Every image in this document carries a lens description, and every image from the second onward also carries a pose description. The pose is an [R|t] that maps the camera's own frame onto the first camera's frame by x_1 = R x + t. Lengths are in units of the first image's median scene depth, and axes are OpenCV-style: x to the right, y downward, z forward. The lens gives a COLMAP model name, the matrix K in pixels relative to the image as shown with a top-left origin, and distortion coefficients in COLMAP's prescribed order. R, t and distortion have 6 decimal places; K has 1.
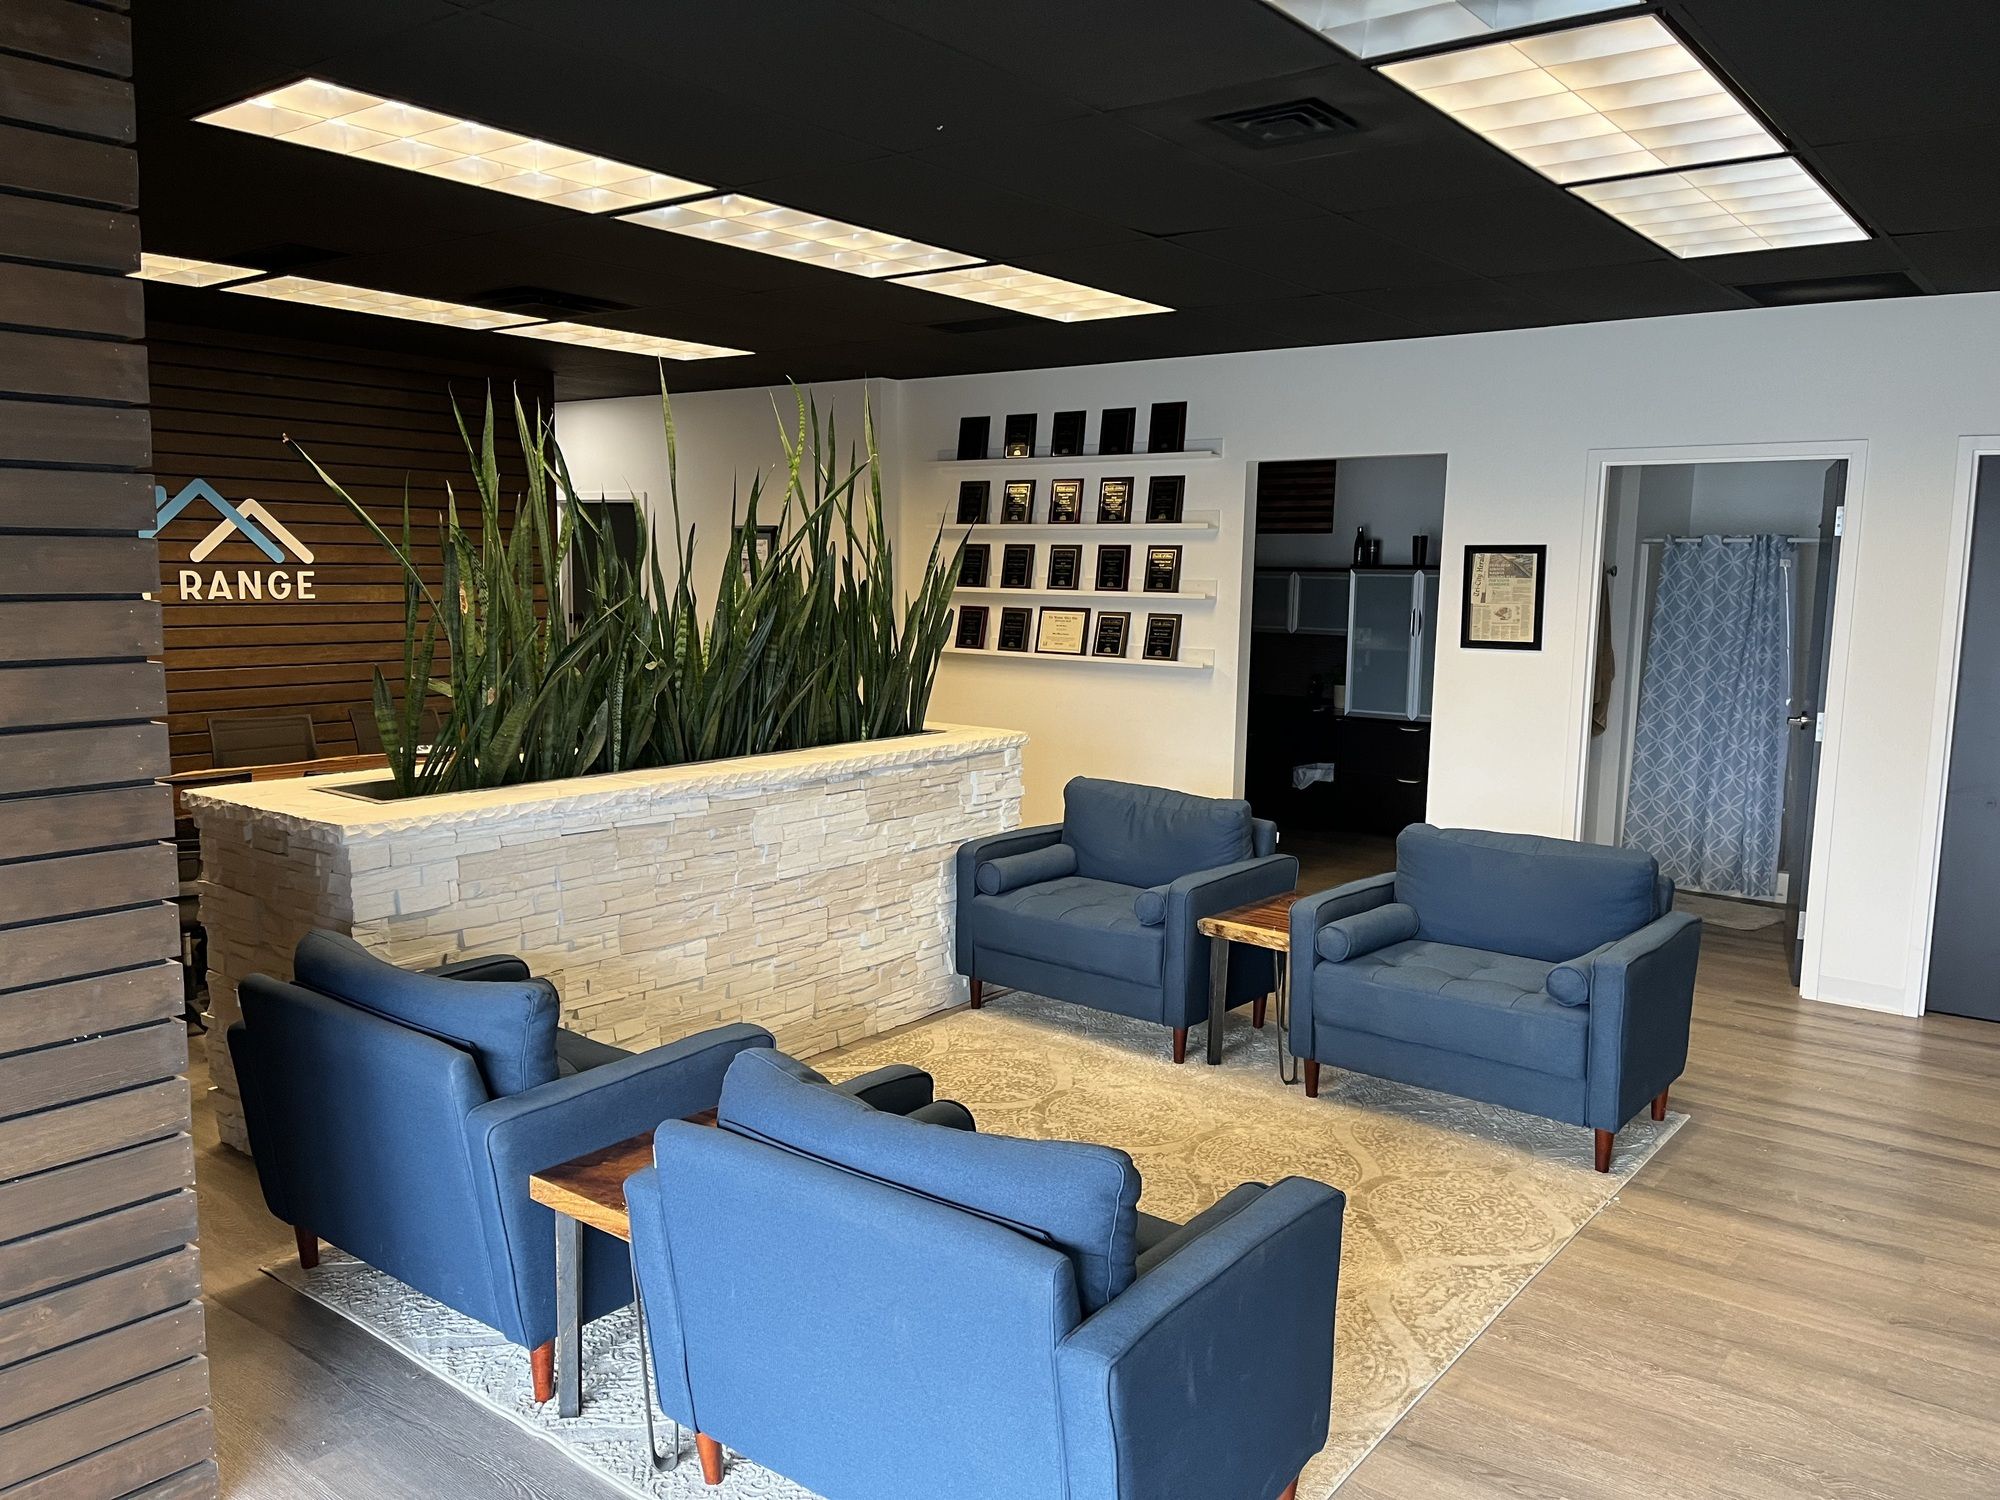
lens RADIAL K [[1538.4, 0, 998.9], [0, 1538.4, 748.9], [0, 0, 1]] dist [0.006643, 0.000482]
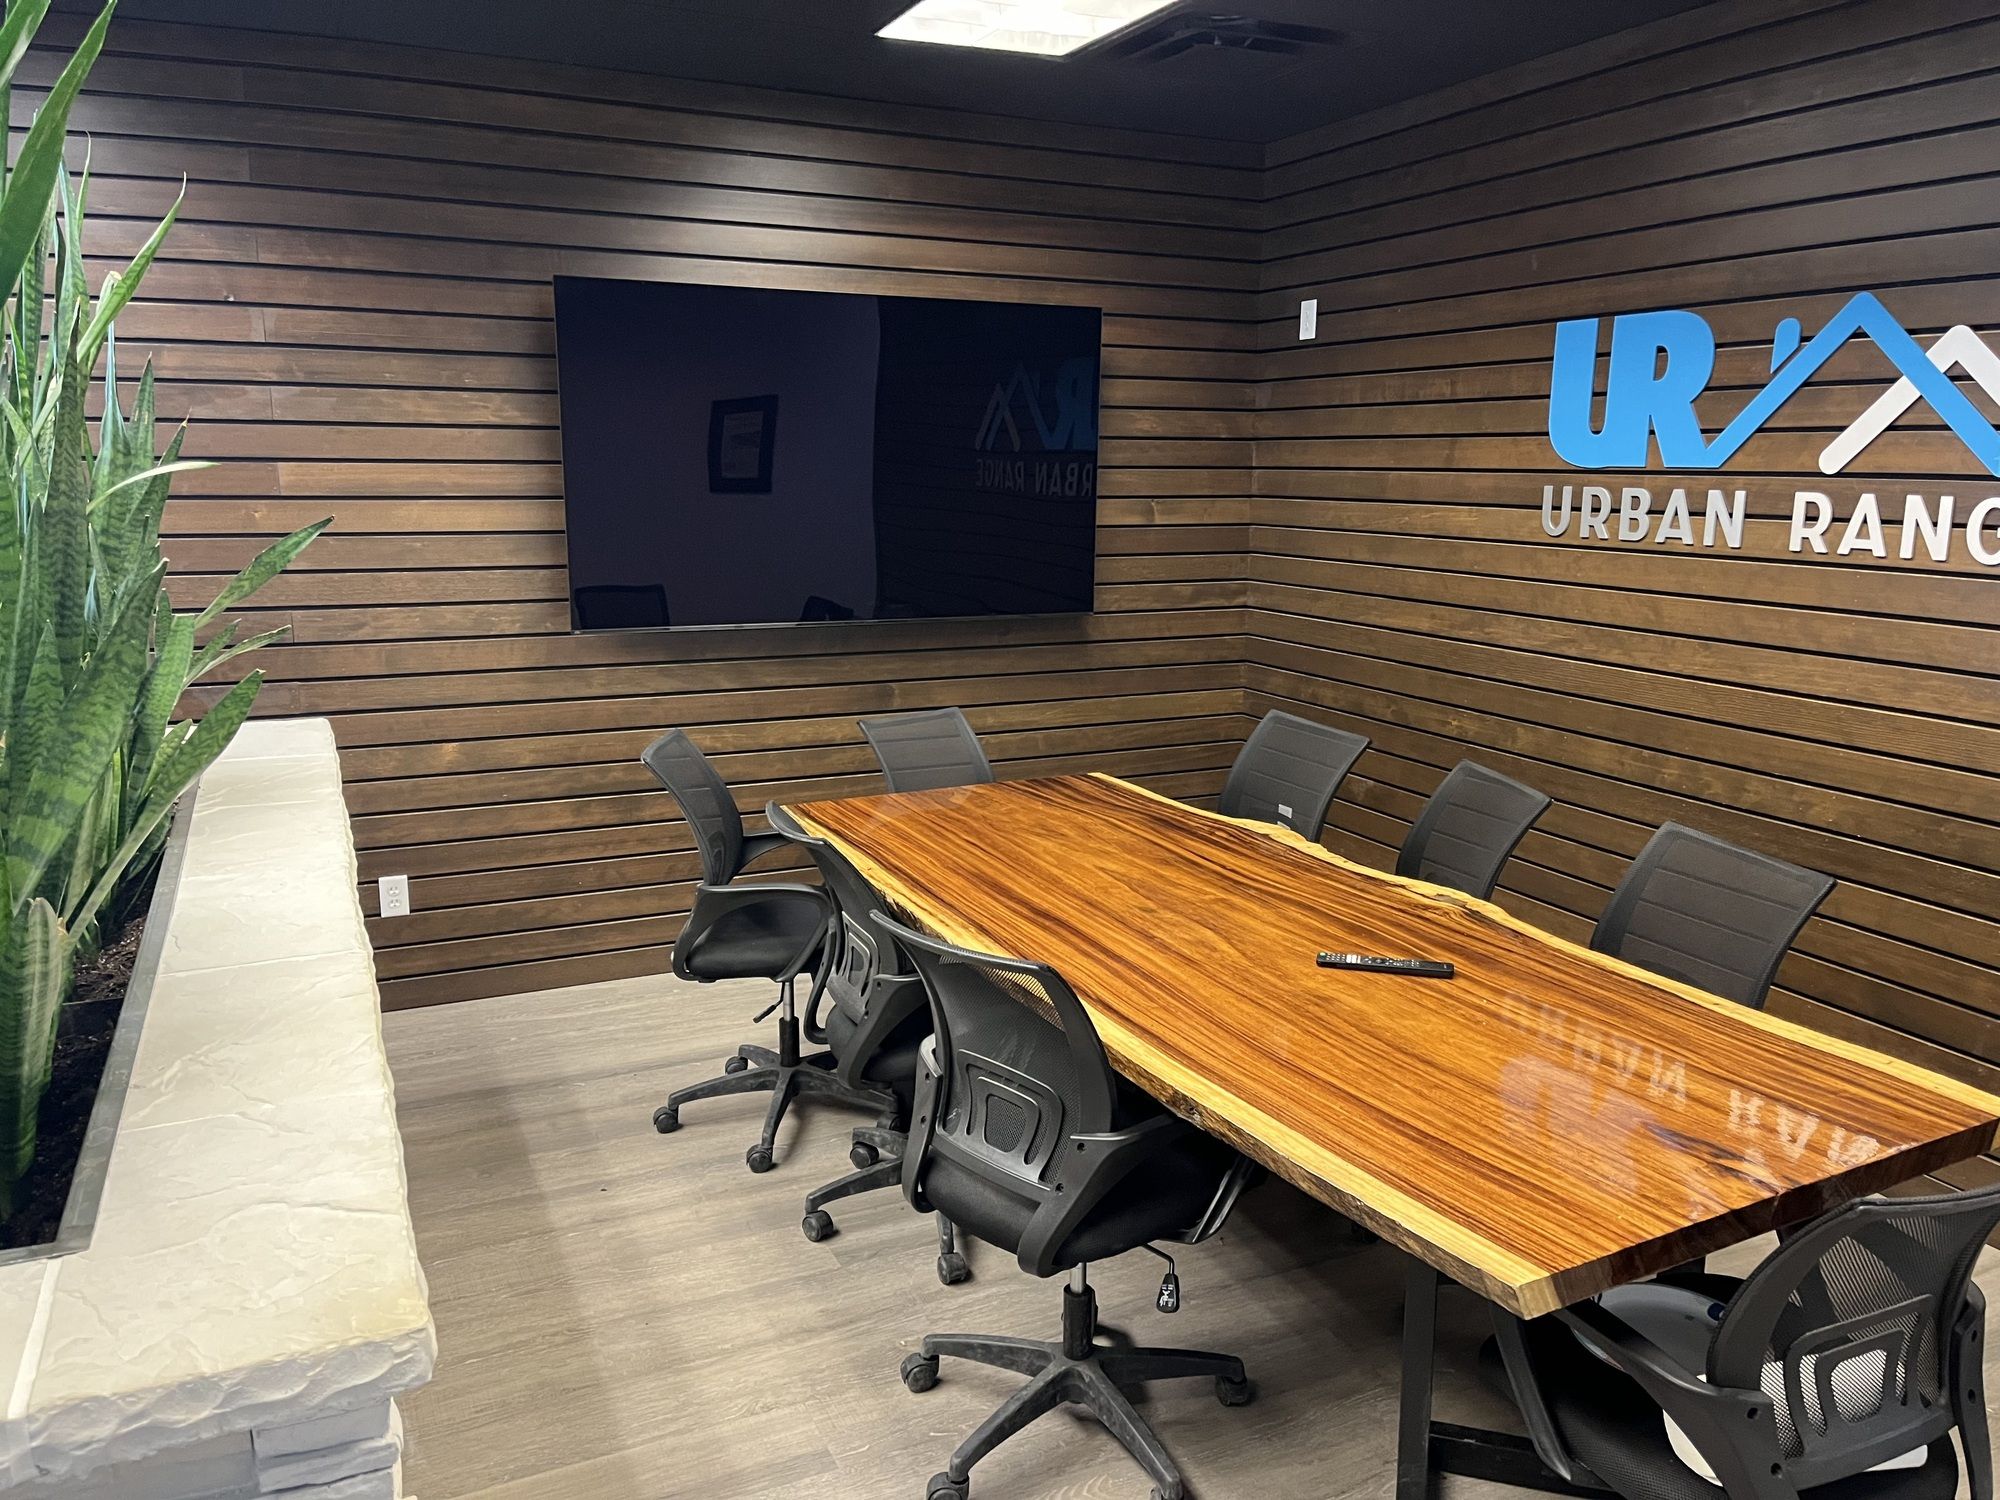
lens RADIAL K [[1538.4, 0, 1005.6], [0, 1538.4, 744.8], [0, 0, 1]] dist [0.006643, 0.000482]
pose [[-0.454370, 0.137857, -0.880082, 0.027115], [-0.132474, 0.966511, 0.219789, -0.109178], [0.880908, 0.216454, -0.420891, 0.975367]]
